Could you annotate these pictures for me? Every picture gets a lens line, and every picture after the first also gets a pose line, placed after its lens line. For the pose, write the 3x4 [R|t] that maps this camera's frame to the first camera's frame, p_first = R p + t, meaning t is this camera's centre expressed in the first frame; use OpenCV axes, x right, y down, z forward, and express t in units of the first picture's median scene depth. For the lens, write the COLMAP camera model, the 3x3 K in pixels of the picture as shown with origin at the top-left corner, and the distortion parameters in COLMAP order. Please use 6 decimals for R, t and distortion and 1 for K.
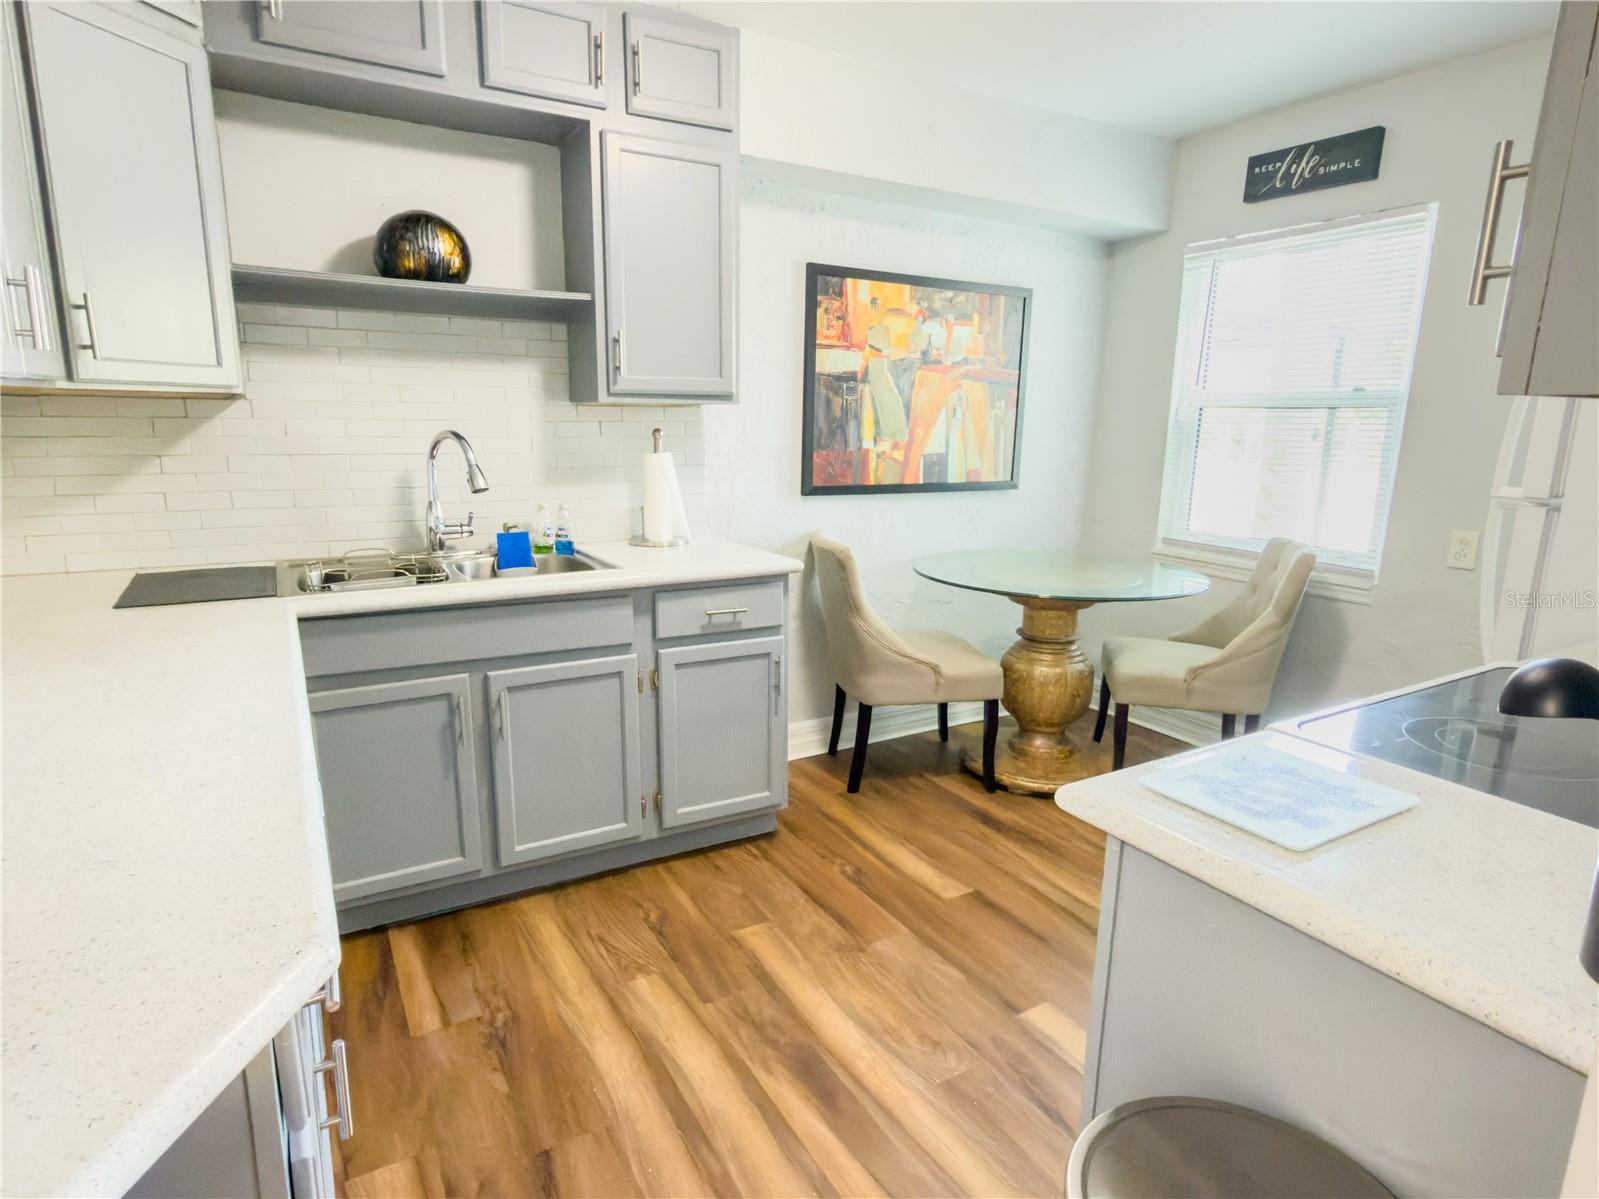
lens RADIAL K [[891.3, 0, 788.6], [0, 891.3, 602.0], [0, 0, 1]] dist [-0.003157, 0.002140]
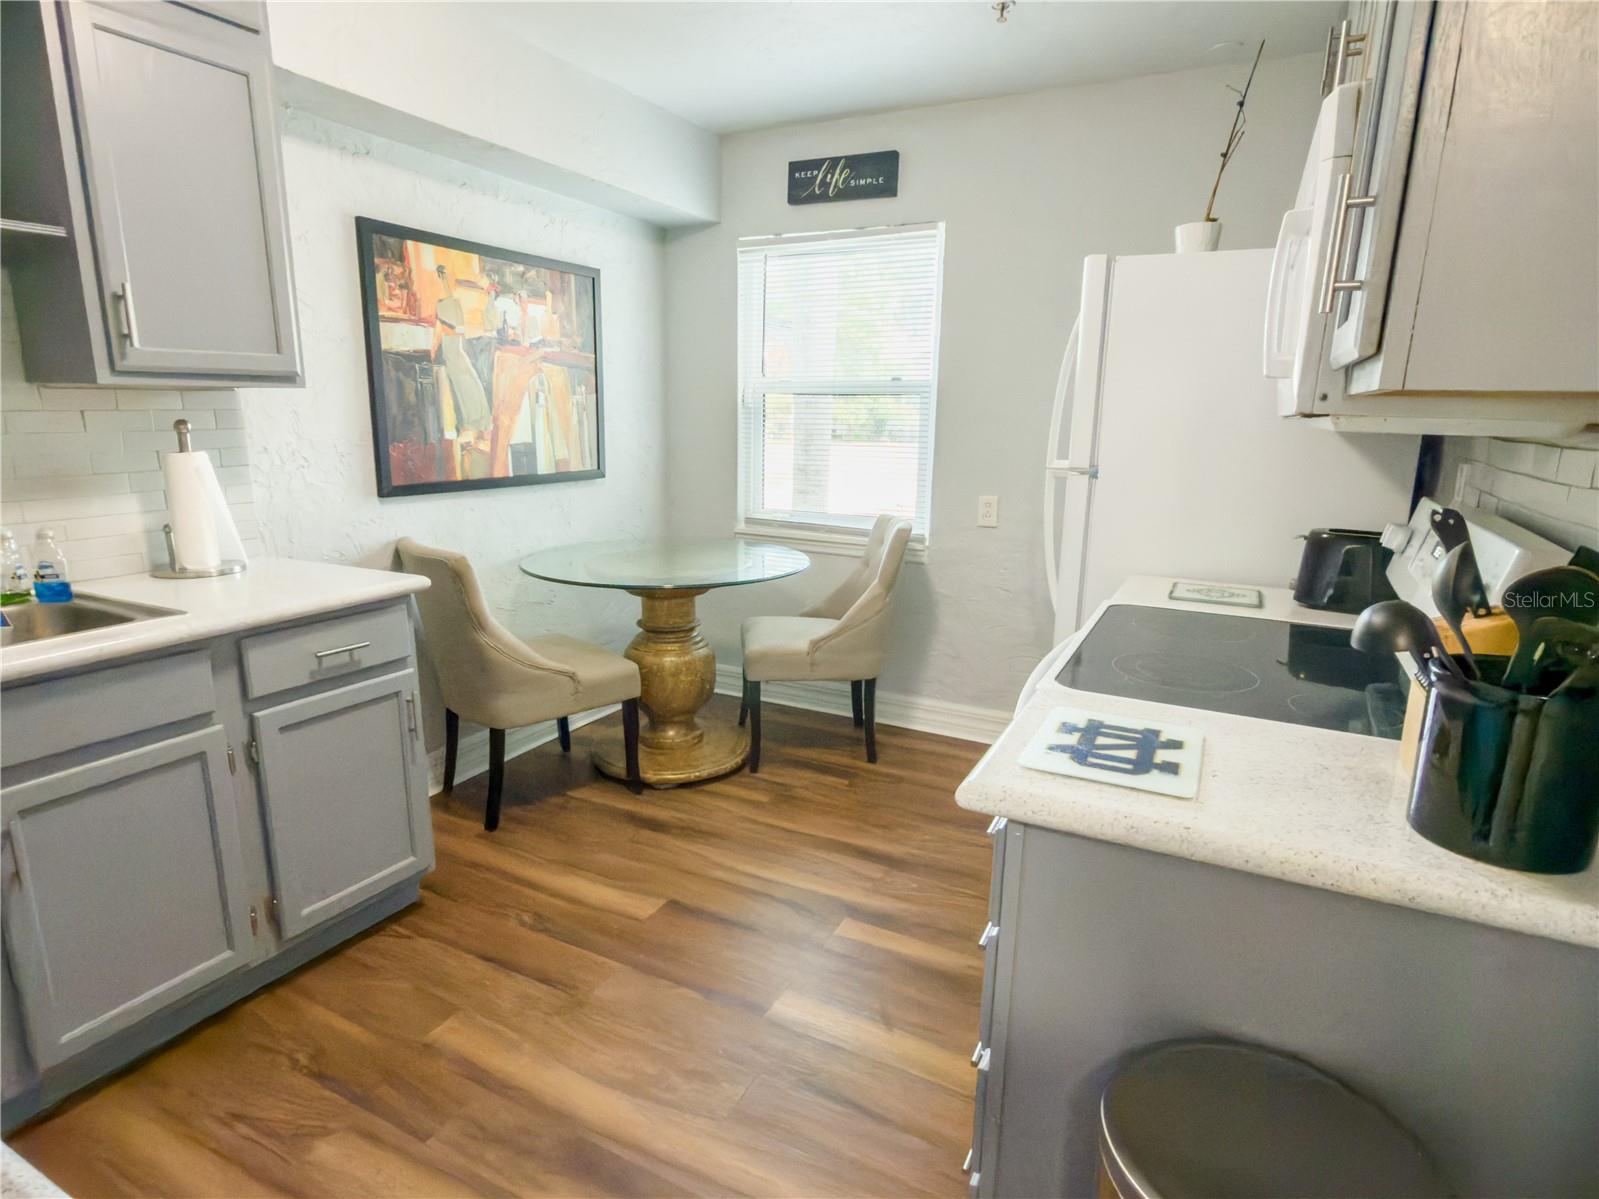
lens RADIAL K [[891.3, 0, 795.1], [0, 891.3, 603.9], [0, 0, 1]] dist [-0.003157, 0.002140]
pose [[0.841366, -0.119446, 0.527101, -0.120427], [0.109424, 0.992722, 0.050297, -0.021607], [-0.529273, 0.015359, 0.848313, 0.093221]]
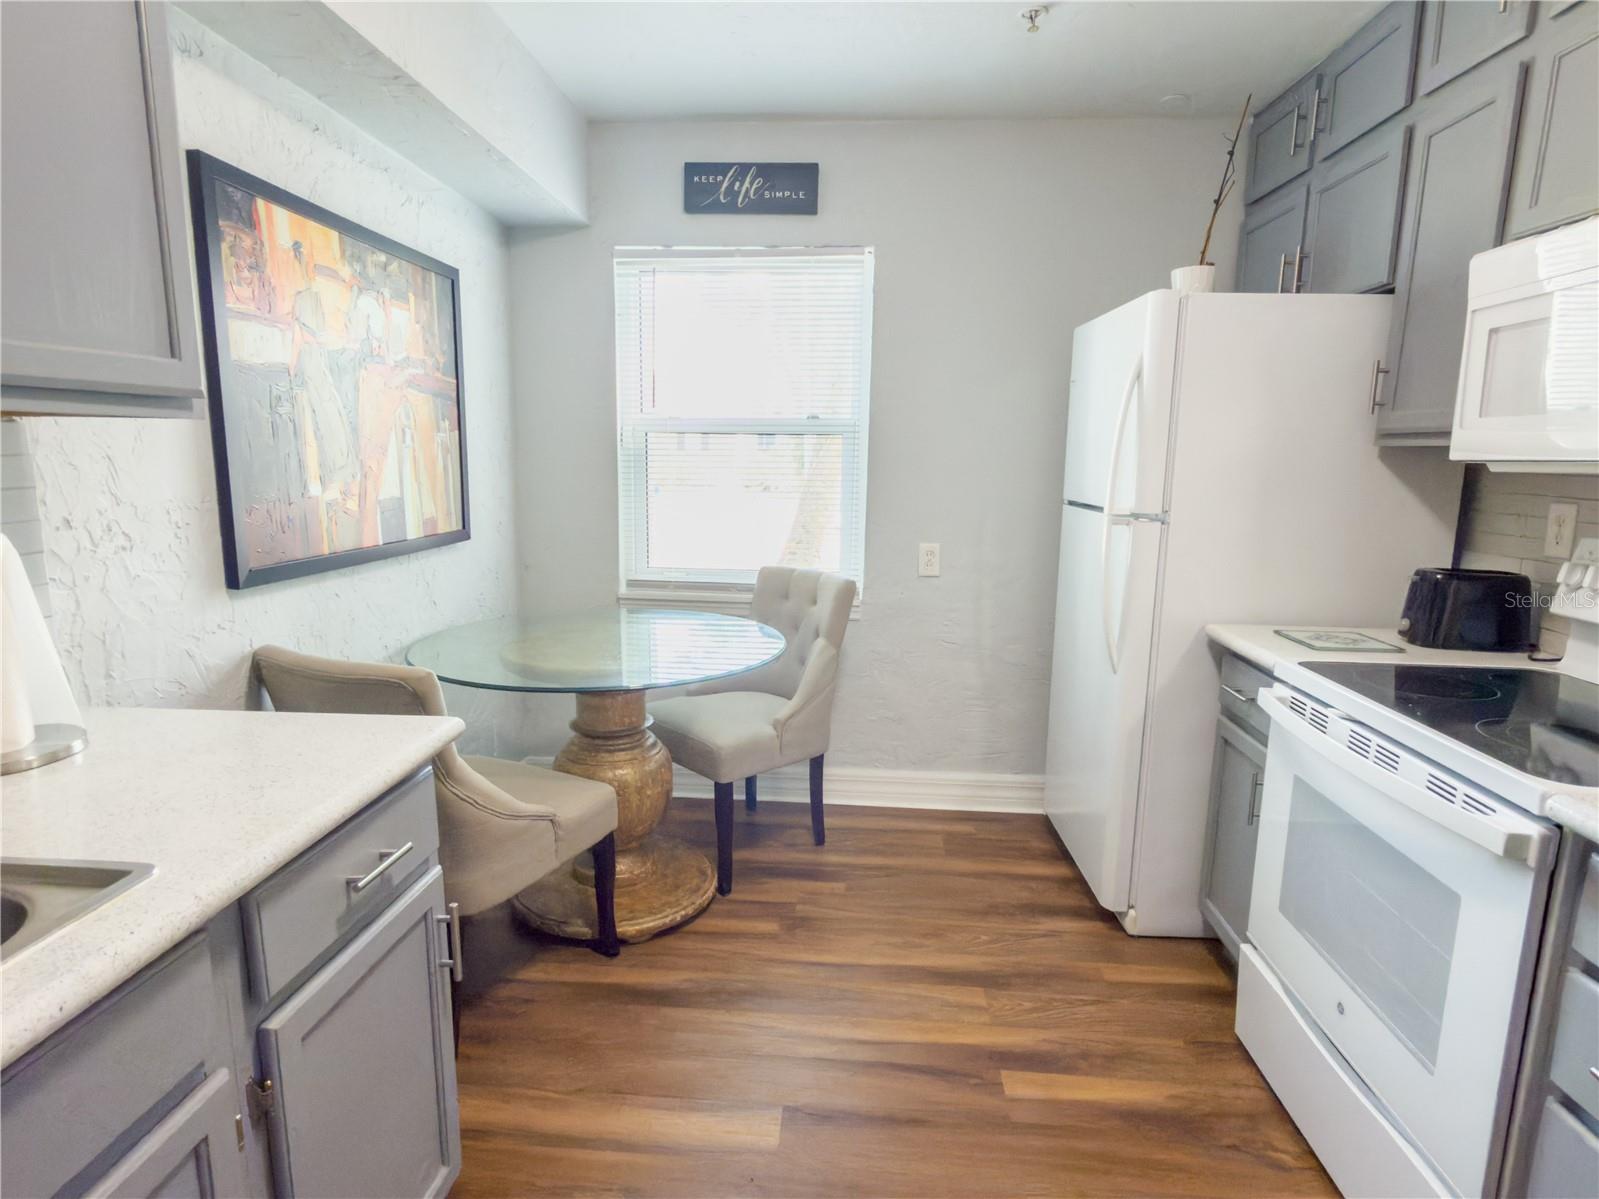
lens RADIAL K [[891.3, 0, 797.7], [0, 891.3, 602.4], [0, 0, 1]] dist [-0.003157, 0.002140]
pose [[0.557005, -0.146585, 0.817471, -0.257525], [0.164914, 0.984222, 0.064118, -0.099039], [-0.813971, 0.099098, 0.572390, 0.457769]]
